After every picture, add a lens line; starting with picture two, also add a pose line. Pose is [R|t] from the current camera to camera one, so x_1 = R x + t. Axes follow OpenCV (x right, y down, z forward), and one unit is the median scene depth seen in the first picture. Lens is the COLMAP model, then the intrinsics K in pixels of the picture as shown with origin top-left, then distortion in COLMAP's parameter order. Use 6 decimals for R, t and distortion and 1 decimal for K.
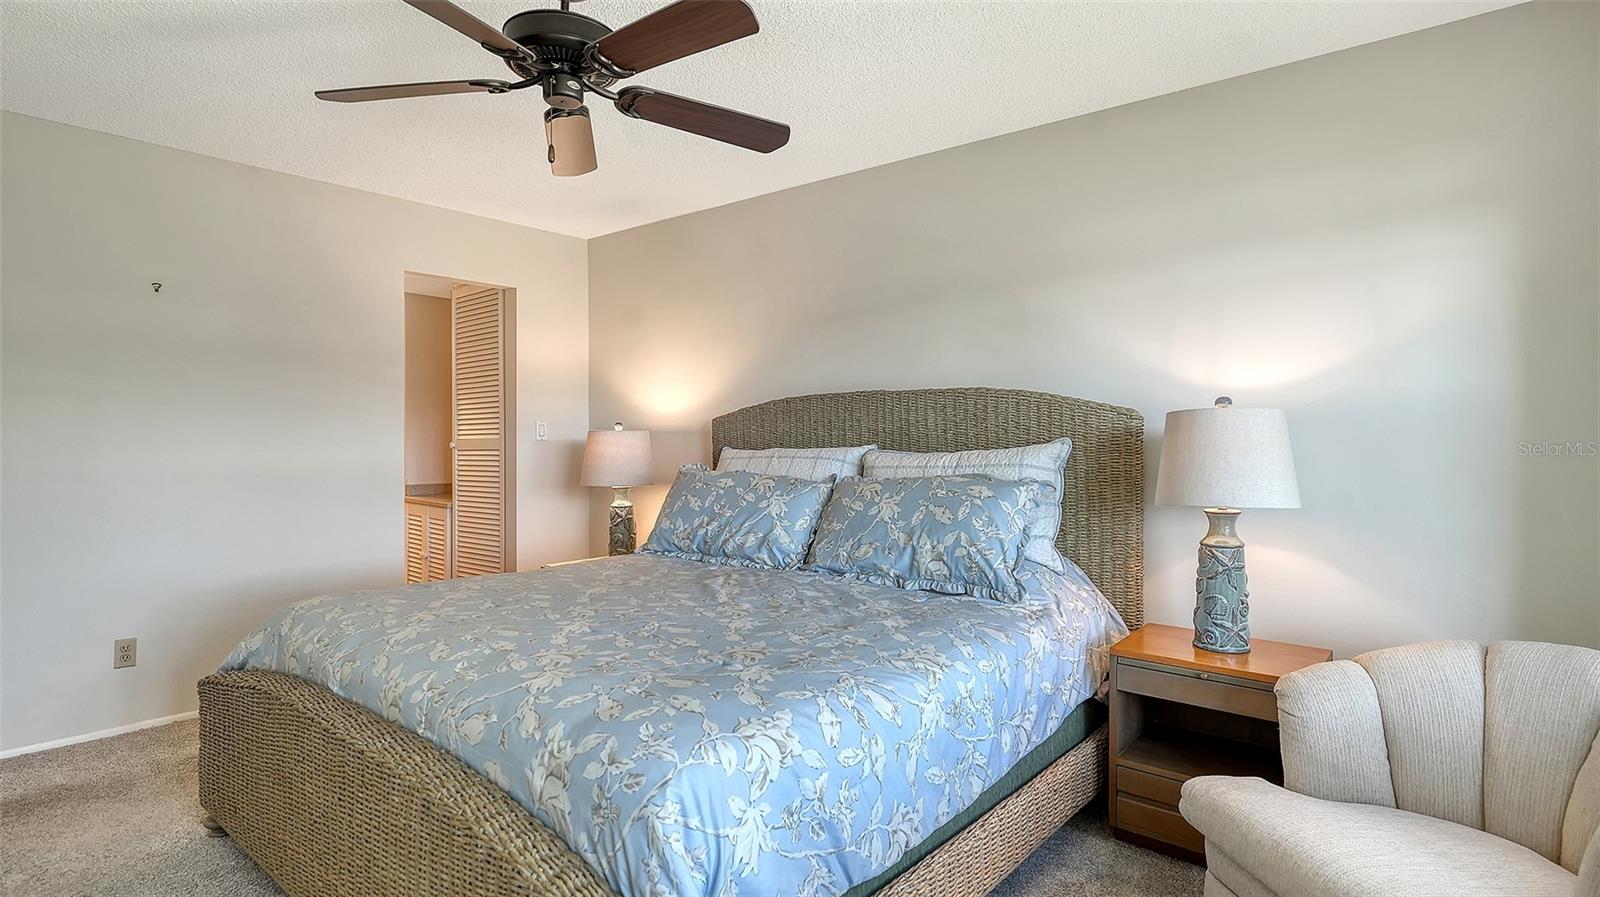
lens RADIAL K [[778.2, 0, 806.9], [0, 778.2, 446.9], [0, 0, 1]] dist [-0.001015, -0.000121]
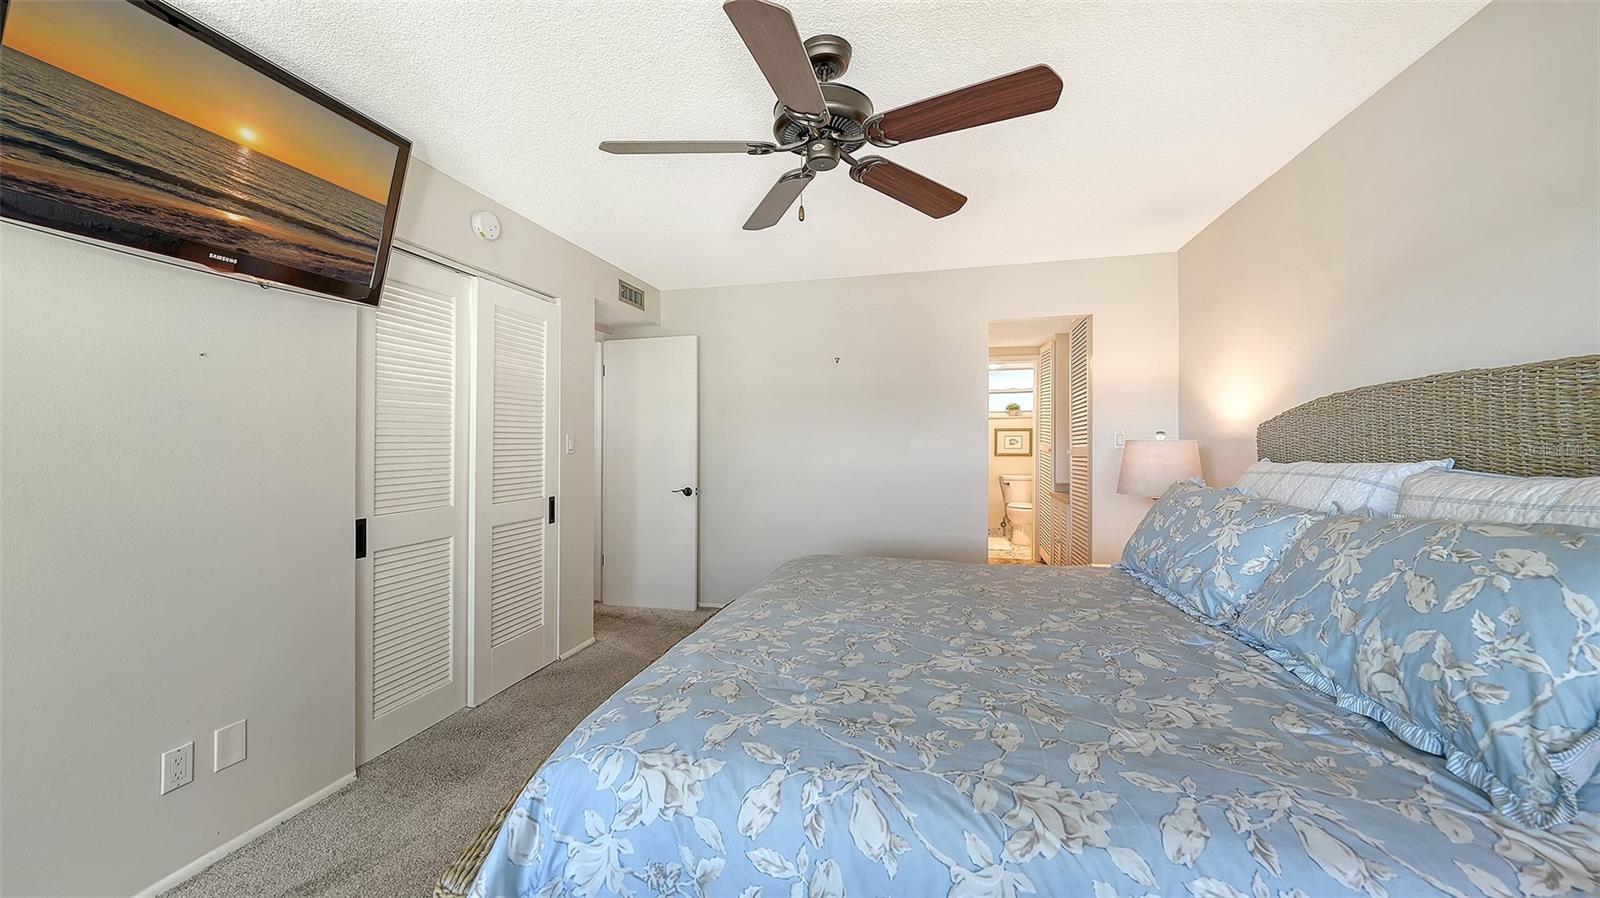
lens RADIAL K [[584.5, 0, 808.7], [0, 584.5, 443.1], [0, 0, 1]] dist [-0.005519, 0.000270]
pose [[0.451484, -0.006769, -0.892254, 0.349224], [-0.005881, 0.999927, -0.010561, -0.010697], [0.892260, 0.010016, 0.451411, 0.446090]]
